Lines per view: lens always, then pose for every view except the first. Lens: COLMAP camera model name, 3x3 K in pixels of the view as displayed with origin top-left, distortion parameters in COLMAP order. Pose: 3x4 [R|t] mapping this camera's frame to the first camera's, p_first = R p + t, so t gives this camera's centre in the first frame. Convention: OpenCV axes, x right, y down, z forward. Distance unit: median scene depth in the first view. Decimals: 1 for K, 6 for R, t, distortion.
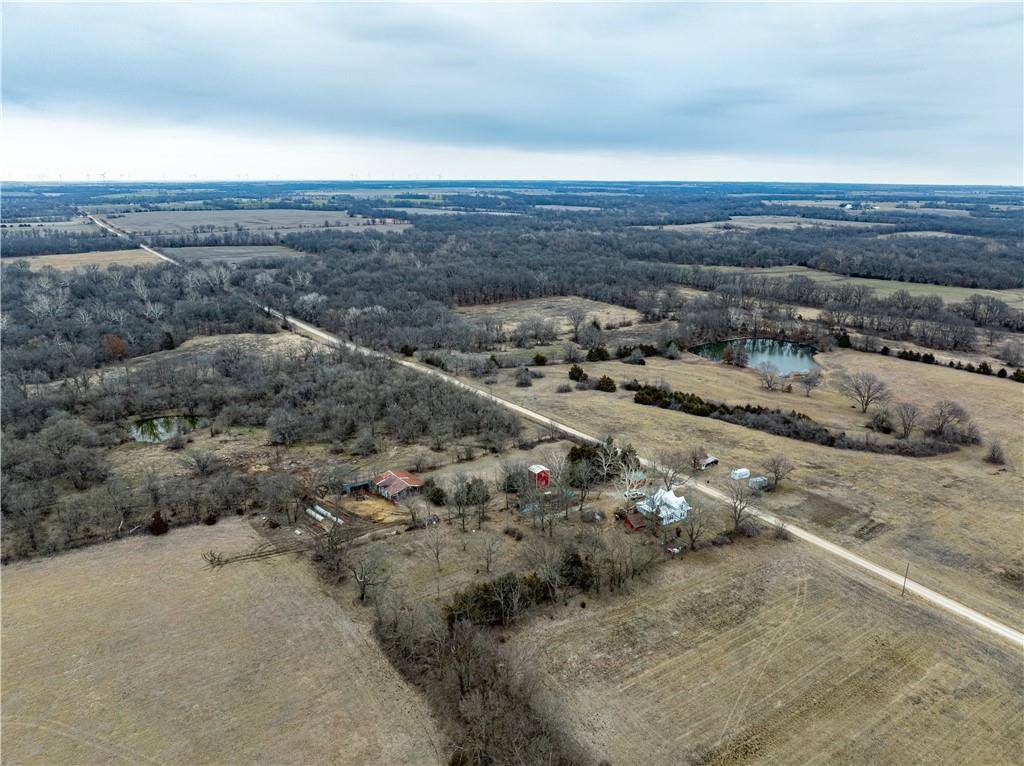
lens RADIAL K [[721.0, 0, 515.5], [0, 721.0, 382.9], [0, 0, 1]] dist [-0.036860, -0.002435]
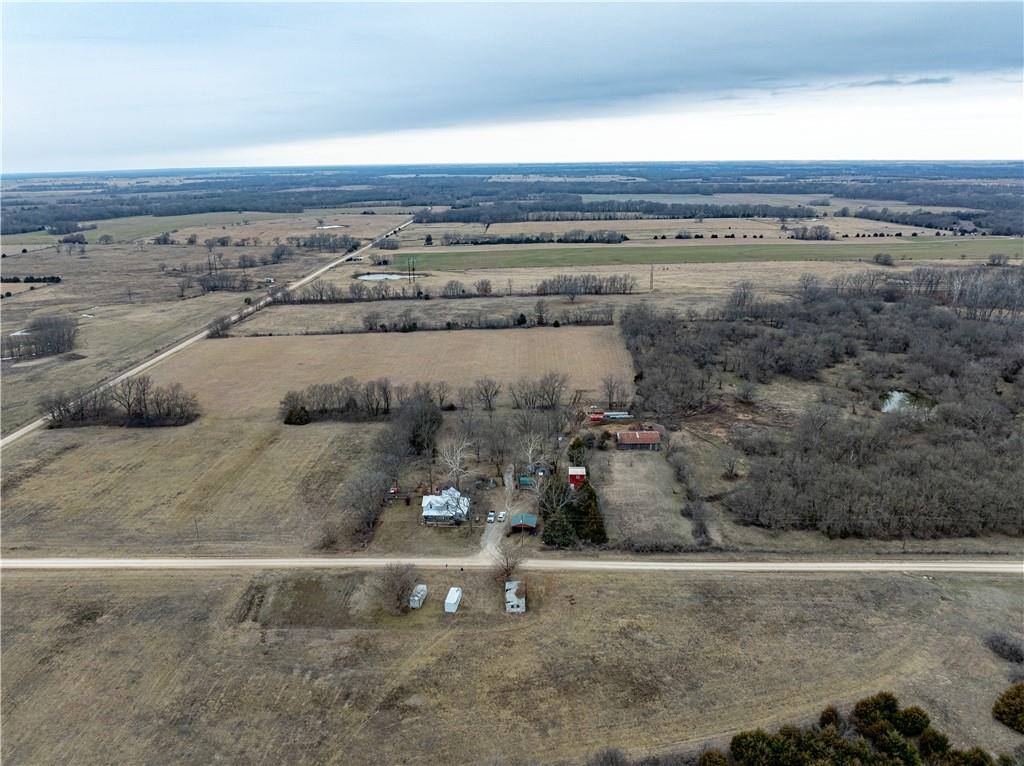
lens RADIAL K [[743.3, 0, 516.9], [0, 743.3, 382.5], [0, 0, 1]] dist [-0.017017, -0.039680]
pose [[-0.583310, 0.237655, -0.776704, 0.883994], [-0.214718, 0.877106, 0.429630, -0.418758], [0.783355, 0.417380, -0.460596, 1.468986]]
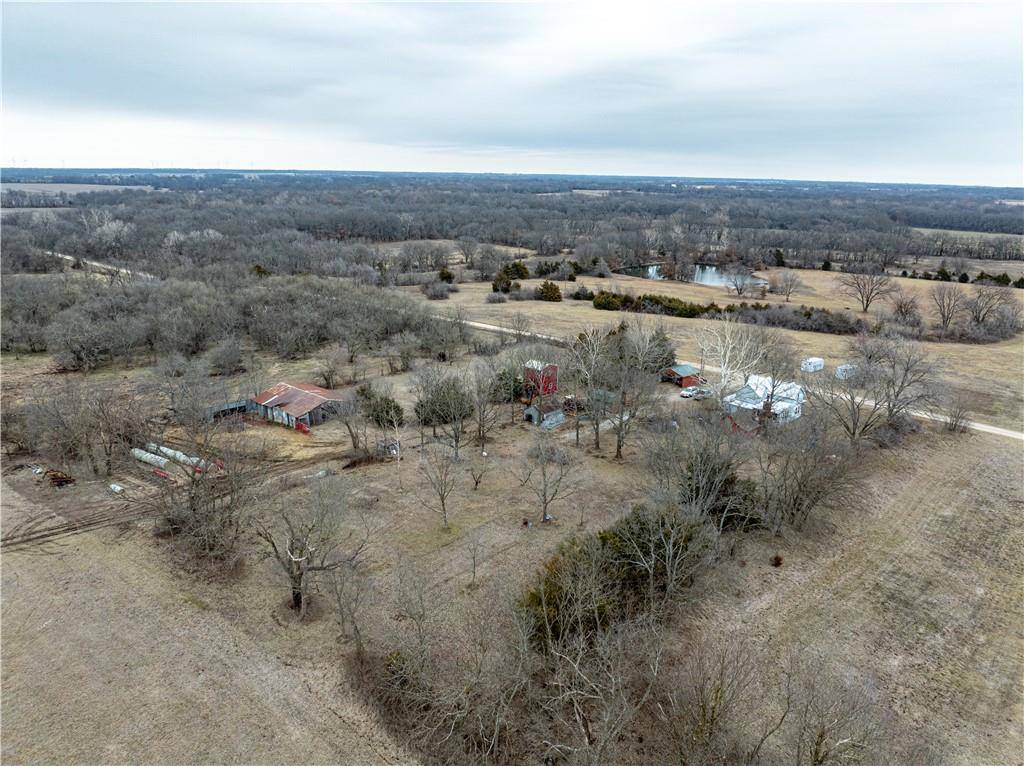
lens RADIAL K [[721.0, 0, 515.5], [0, 721.0, 382.9], [0, 0, 1]] dist [-0.036860, -0.002435]
pose [[0.971276, -0.052236, 0.232153, -0.143560], [0.050474, 0.998634, 0.013530, 0.137881], [-0.232543, -0.001424, 0.972585, 0.452726]]
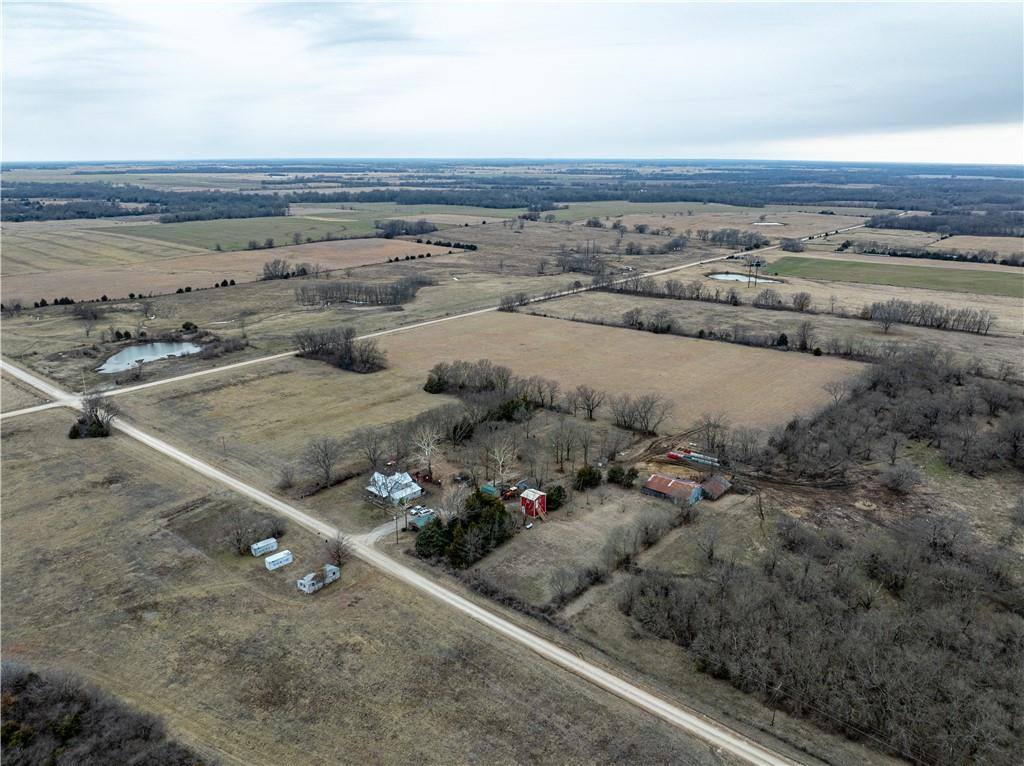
lens RADIAL K [[743.3, 0, 516.9], [0, 743.3, 382.5], [0, 0, 1]] dist [-0.017017, -0.039680]
pose [[-0.962223, 0.073235, -0.262229, 0.302399], [-0.081967, 0.840540, 0.535514, -0.515938], [0.259632, 0.536777, -0.802783, 1.800302]]
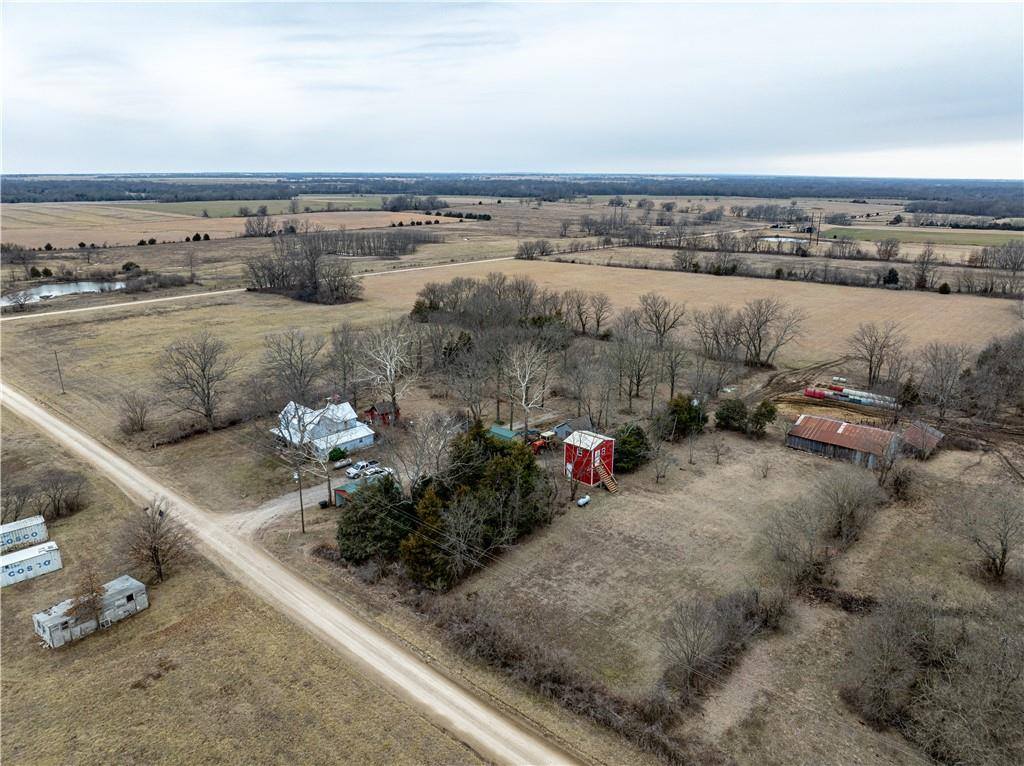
lens RADIAL K [[721.0, 0, 515.5], [0, 721.0, 382.9], [0, 0, 1]] dist [-0.036860, -0.002435]
pose [[-0.967834, 0.063080, -0.243555, 0.196550], [-0.077771, 0.845637, 0.528063, -0.148809], [0.239269, 0.530019, -0.813530, 1.454875]]
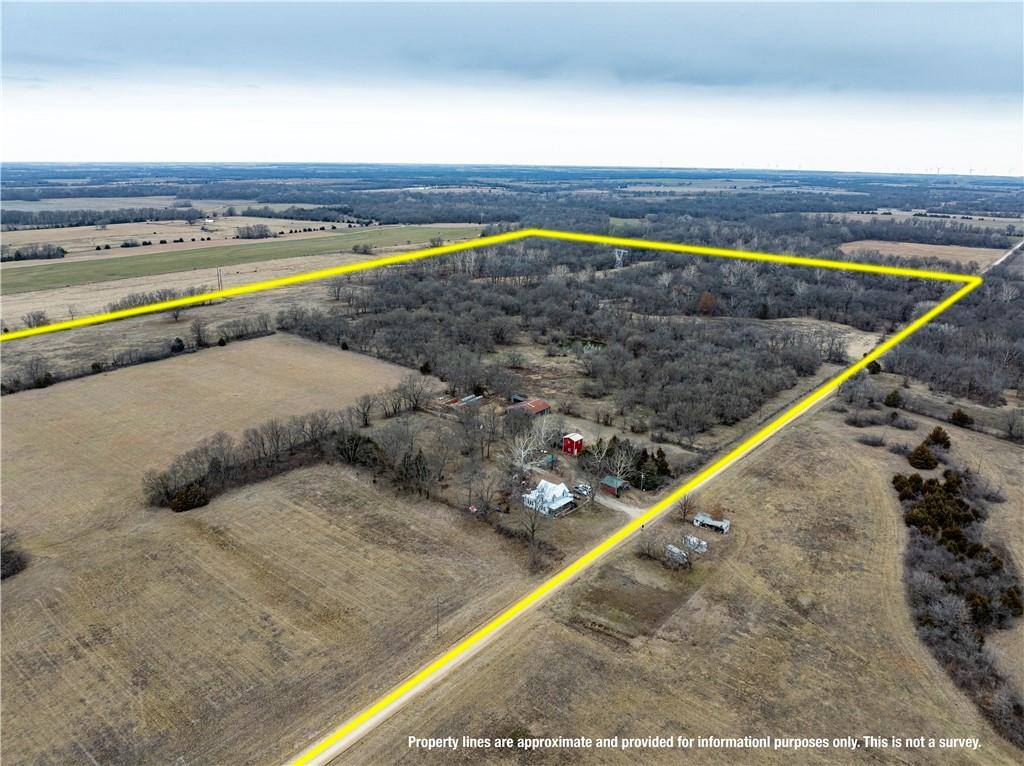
lens RADIAL K [[721.0, 0, 515.5], [0, 721.0, 382.9], [0, 0, 1]] dist [-0.036860, -0.002435]
pose [[0.282632, 0.282694, -0.916626, 1.063919], [-0.278597, 0.938587, 0.203565, -0.165306], [0.917880, 0.197836, 0.344032, 0.587569]]
